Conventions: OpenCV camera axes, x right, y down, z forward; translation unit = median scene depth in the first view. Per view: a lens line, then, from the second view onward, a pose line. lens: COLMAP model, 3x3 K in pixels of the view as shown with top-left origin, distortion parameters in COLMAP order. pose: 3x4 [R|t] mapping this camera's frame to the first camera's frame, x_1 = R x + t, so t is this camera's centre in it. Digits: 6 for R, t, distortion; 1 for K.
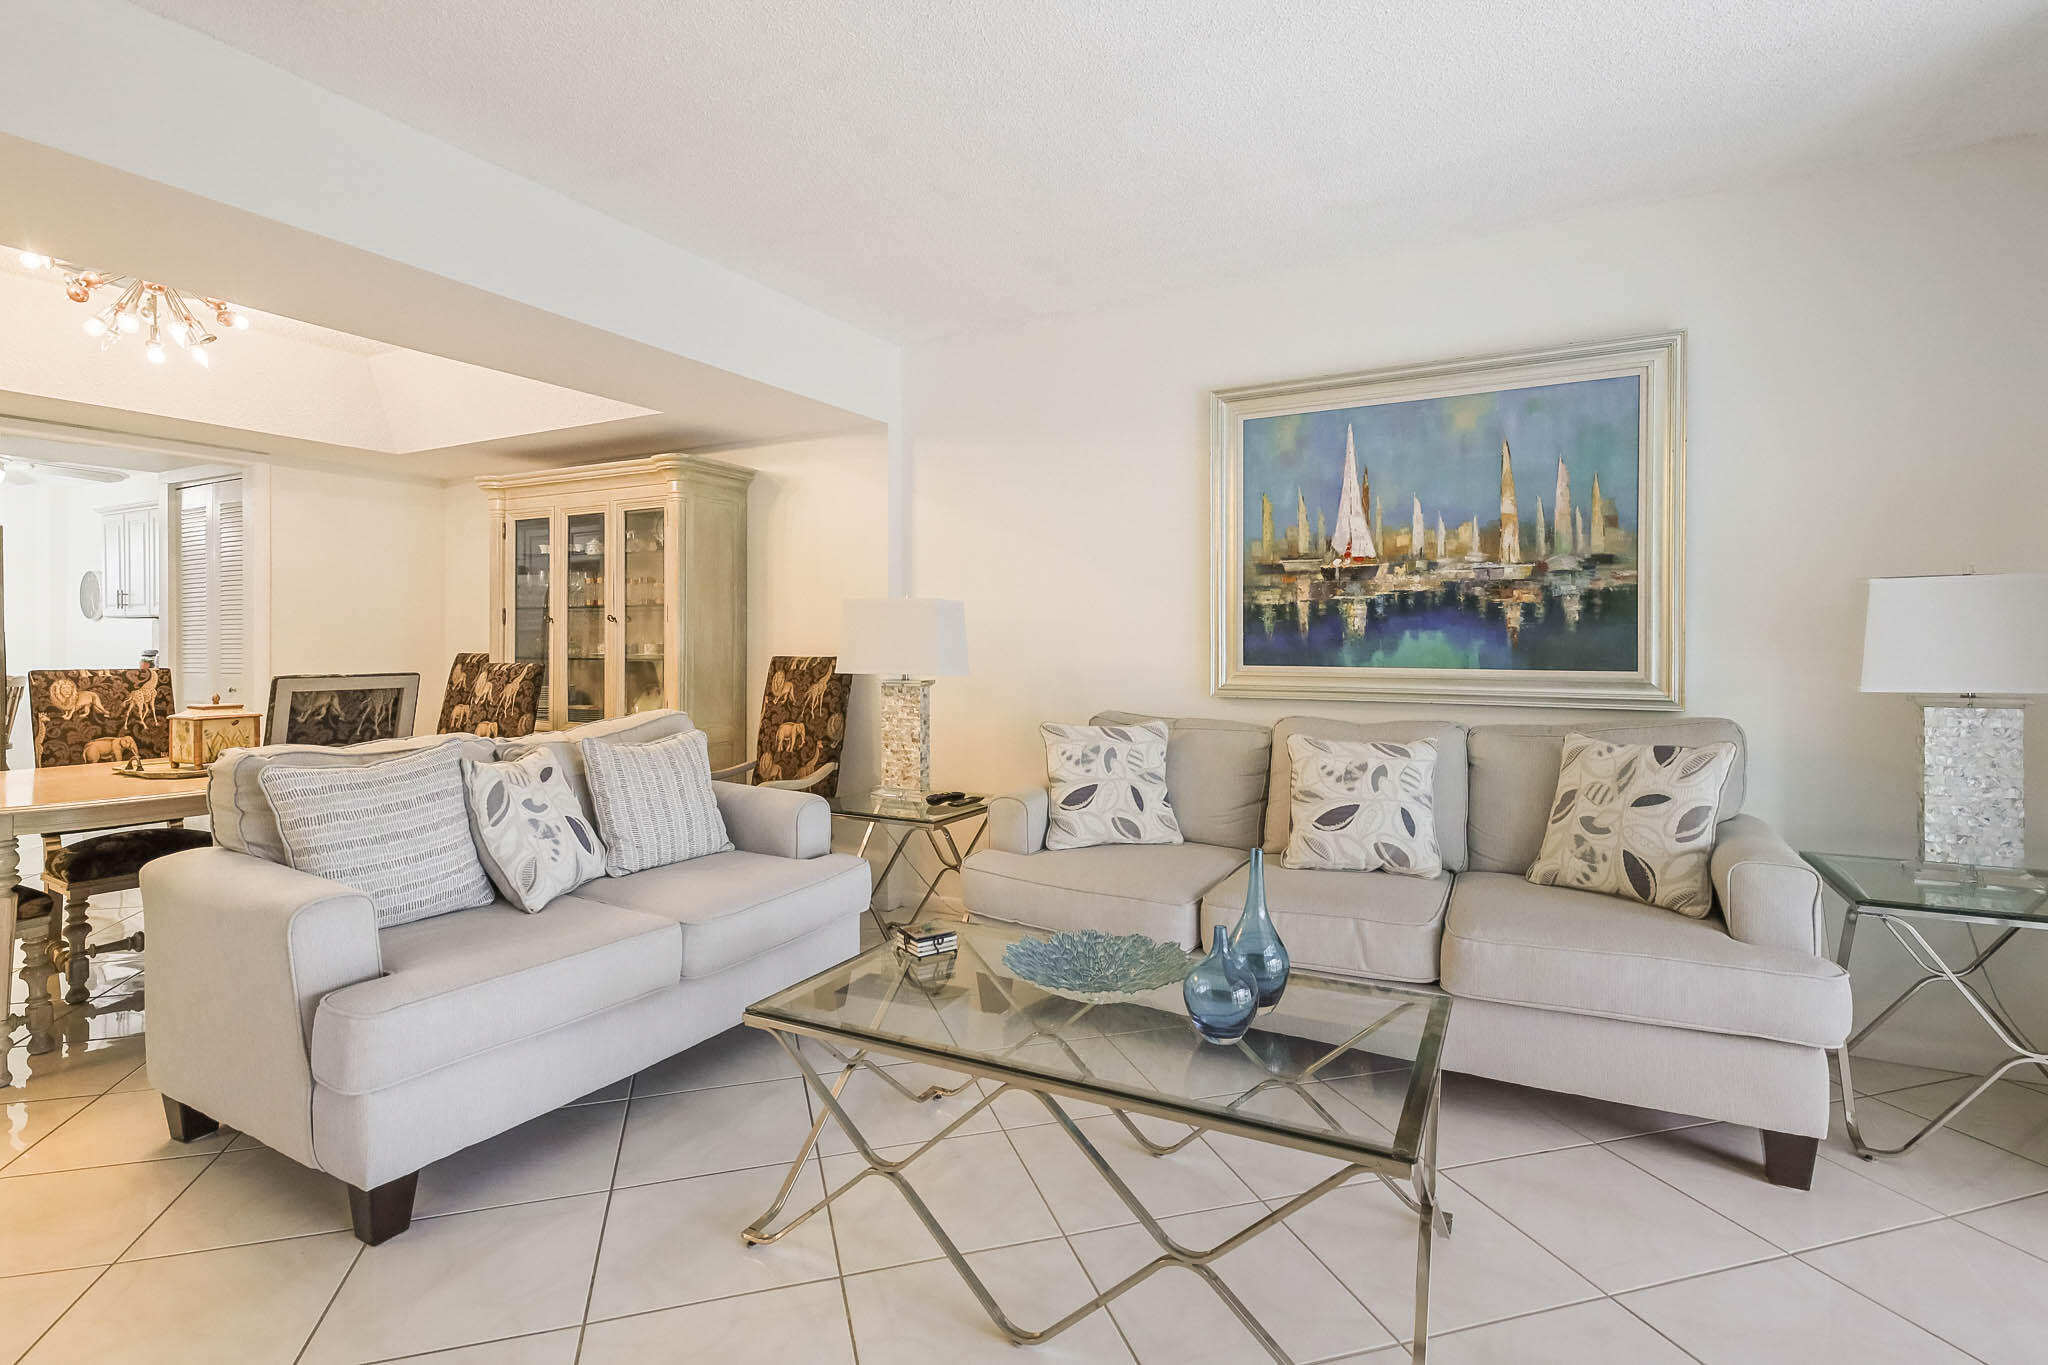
lens RADIAL K [[999.4, 0, 1019.9], [0, 999.4, 636.5], [0, 0, 1]] dist [0.029866, -0.000502]
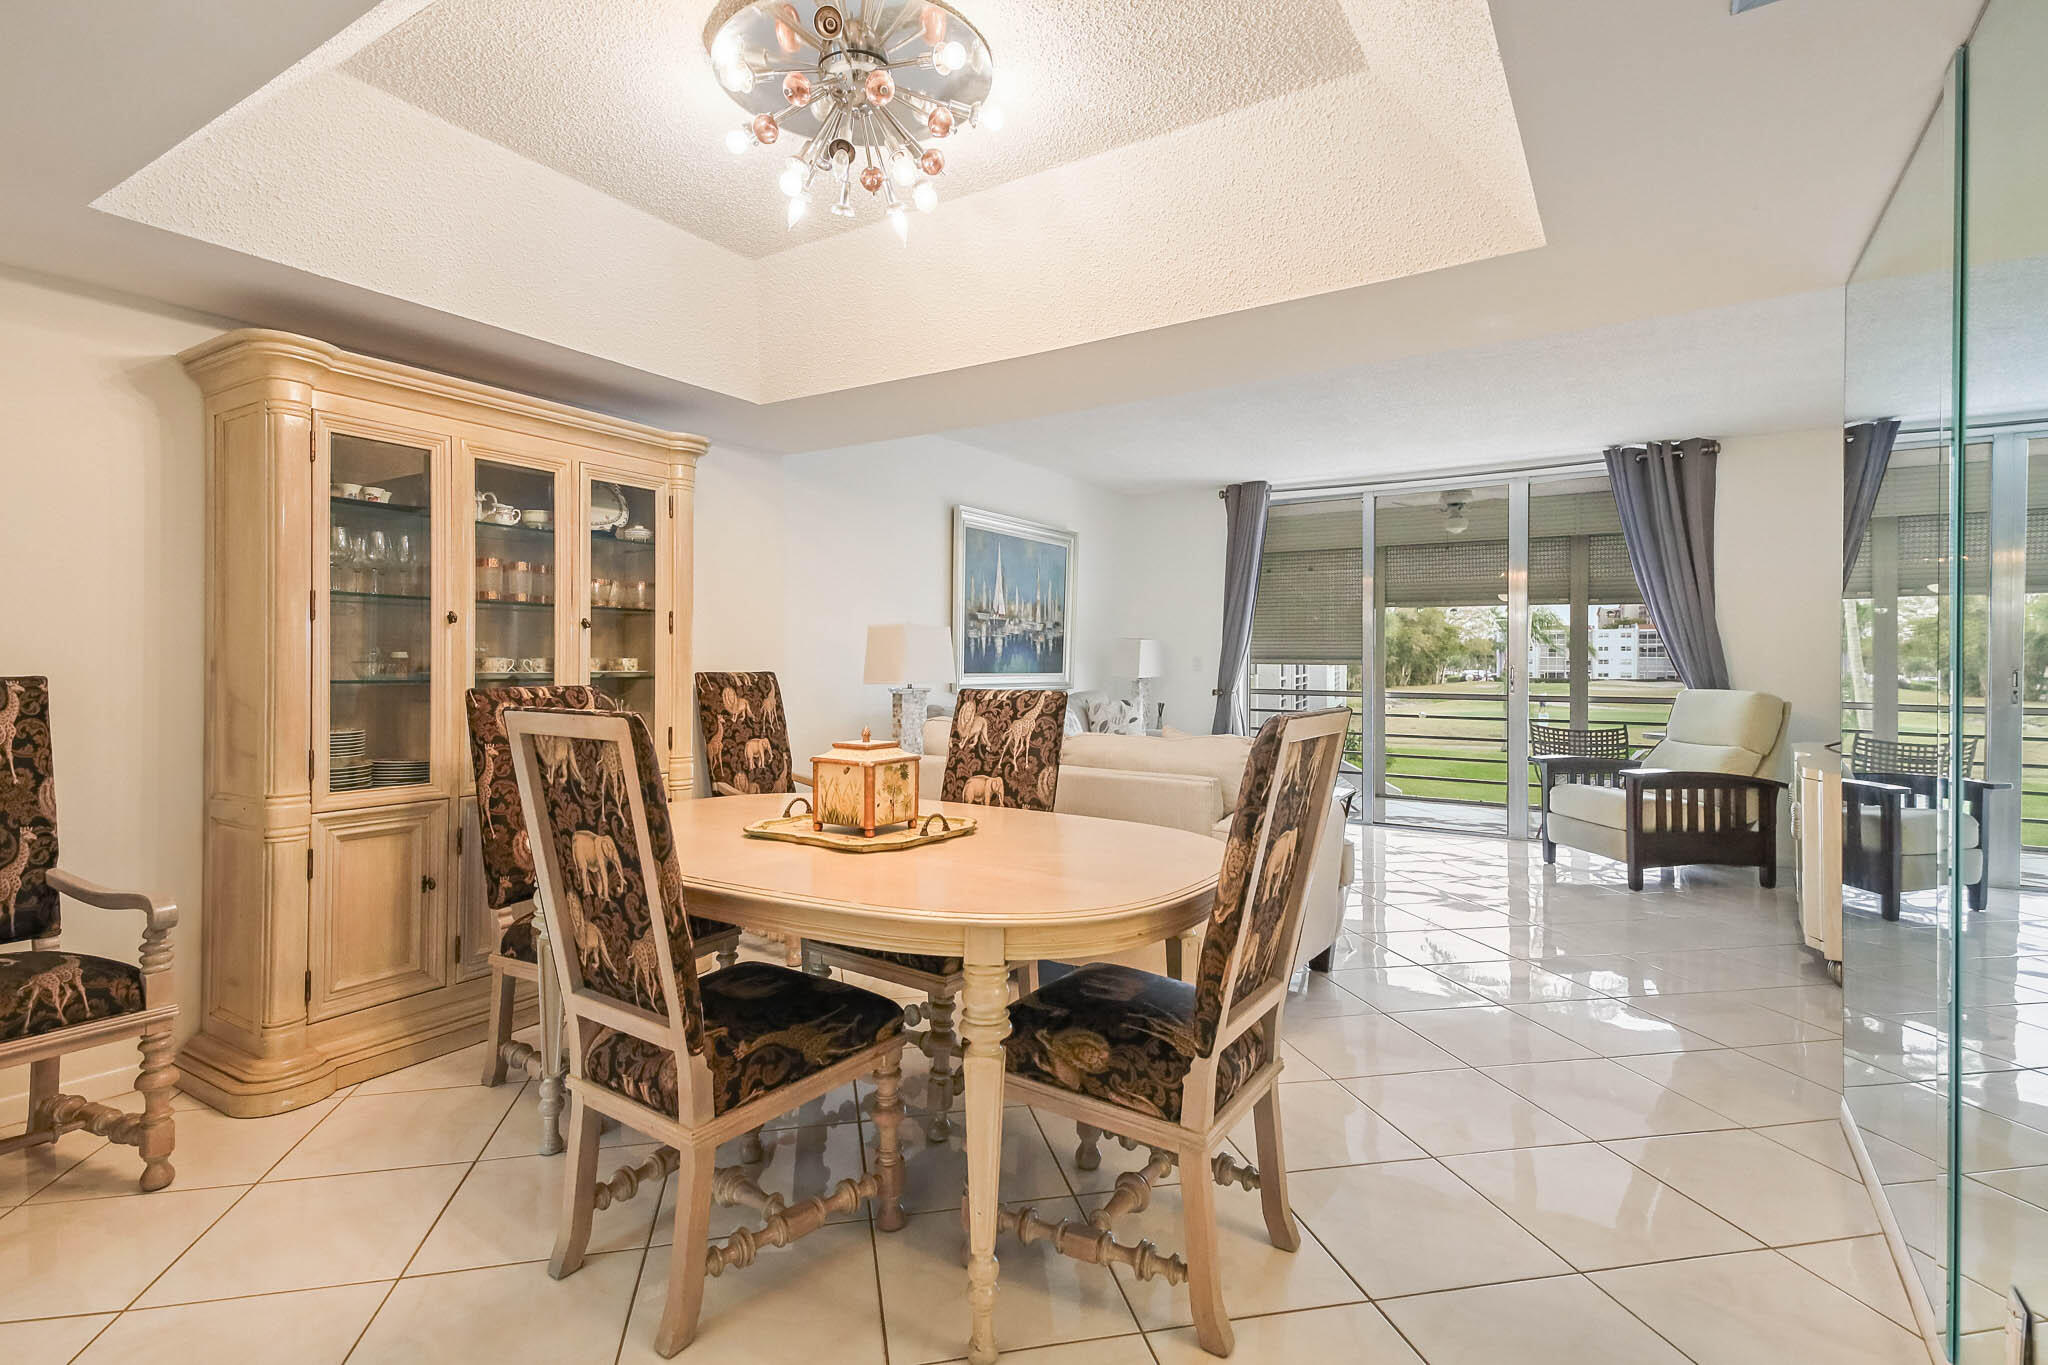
lens RADIAL K [[951.9, 0, 989.4], [0, 951.9, 660.2], [0, 0, 1]] dist [-0.001598, 0.000069]
pose [[0.100842, 0.000183, 0.994902, -1.509444], [-0.015565, 0.999878, 0.001393, 0.004993], [-0.994781, -0.015626, 0.100833, 0.879393]]
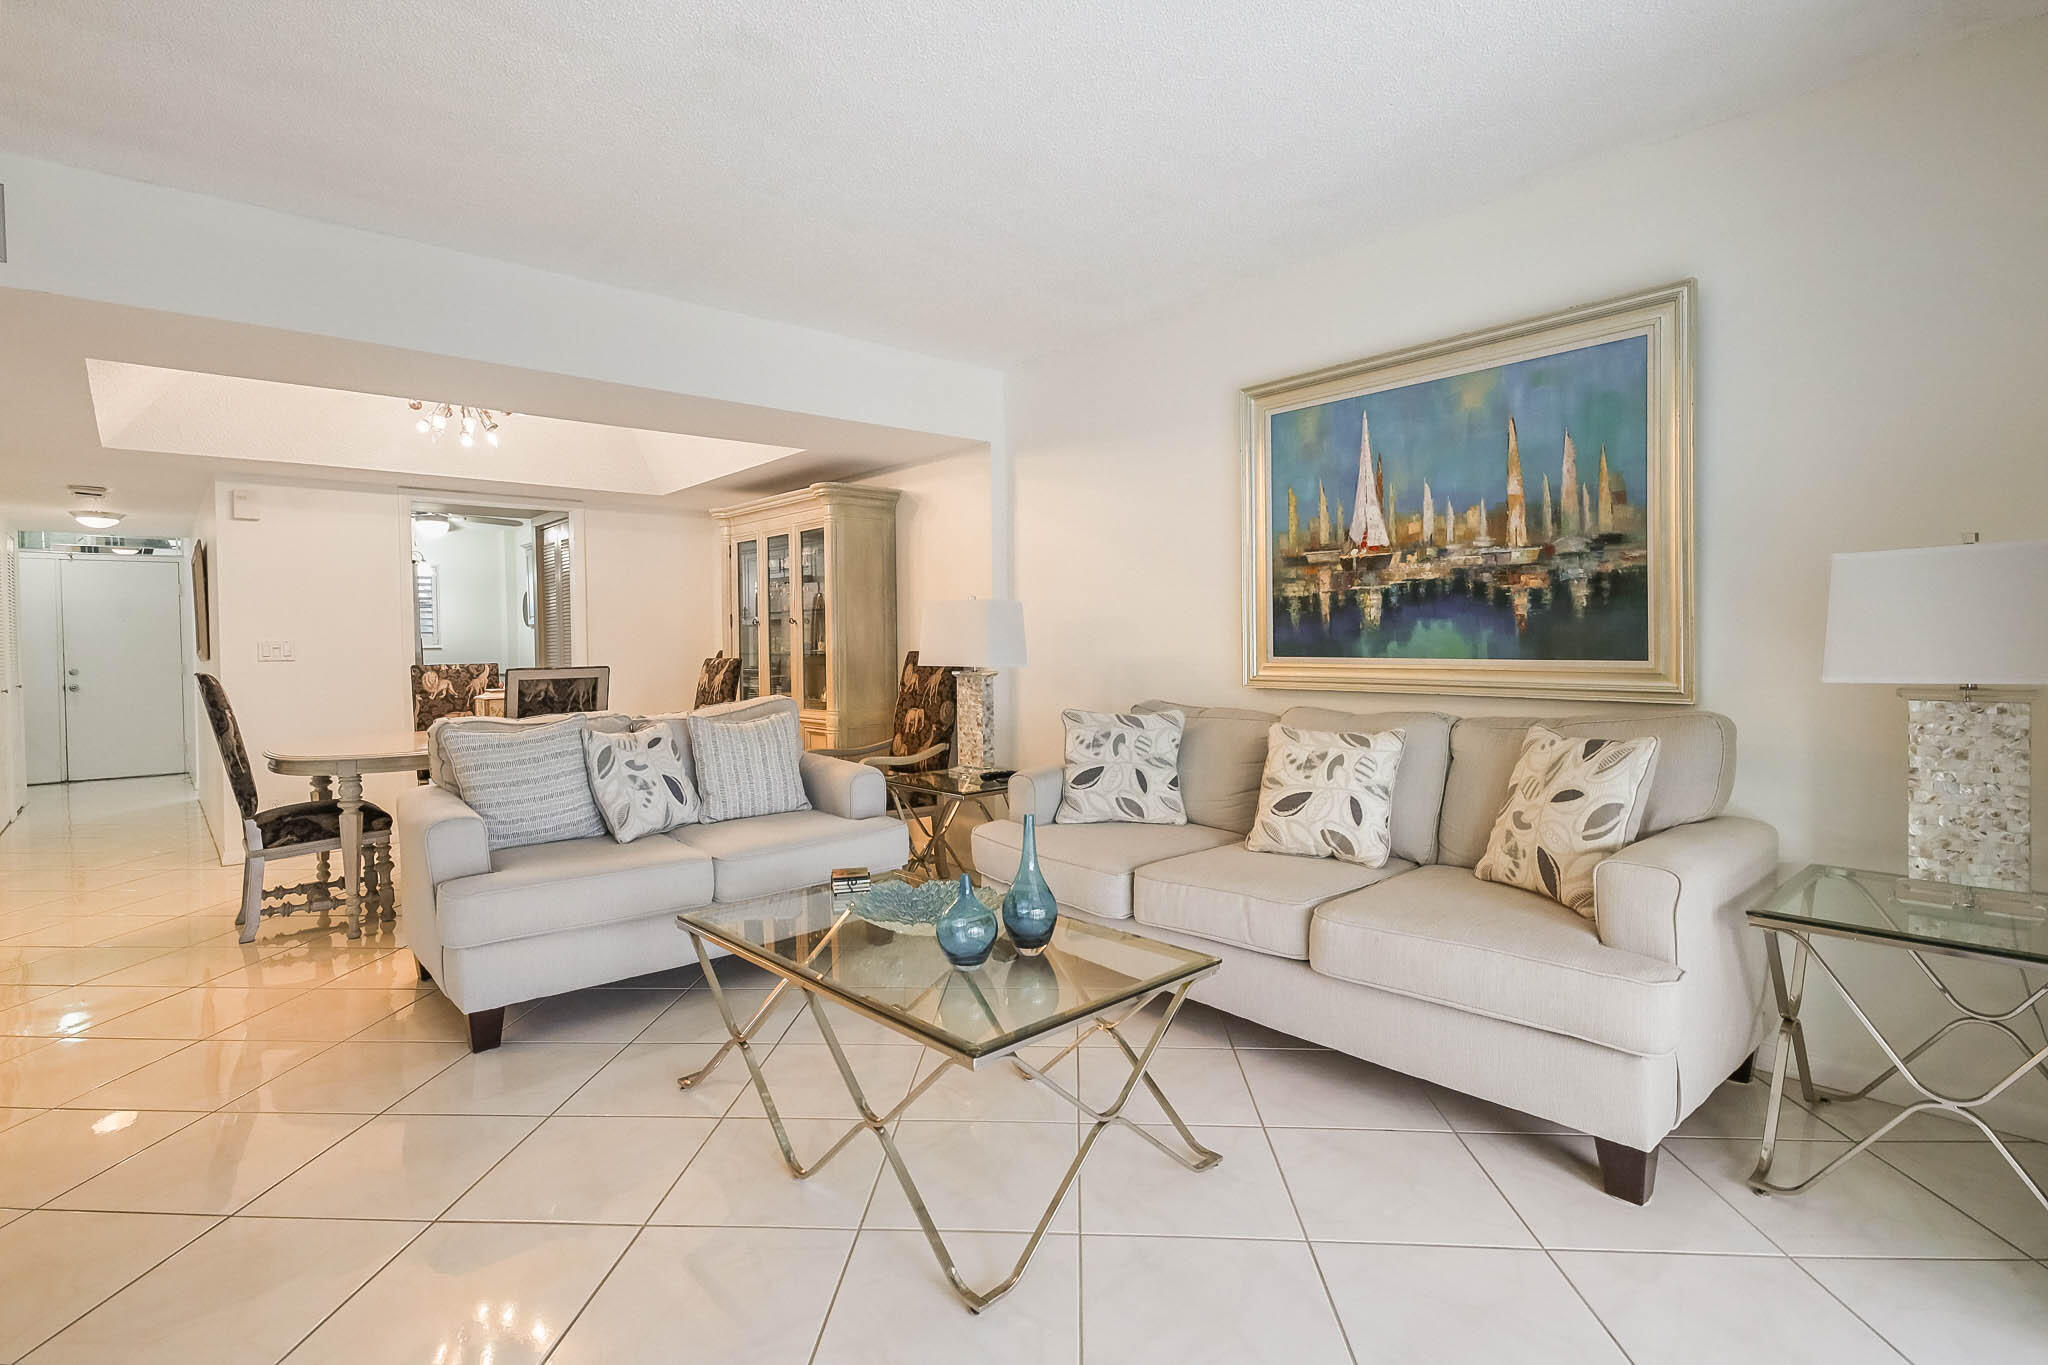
lens RADIAL K [[1002.0, 0, 1013.0], [0, 1002.0, 649.9], [0, 0, 1]] dist [0.043730, -0.000198]
pose [[0.936738, -0.008640, -0.349926, 0.367945], [0.015795, 0.999720, 0.017597, -0.000449], [0.349676, -0.022011, 0.936612, -0.058482]]
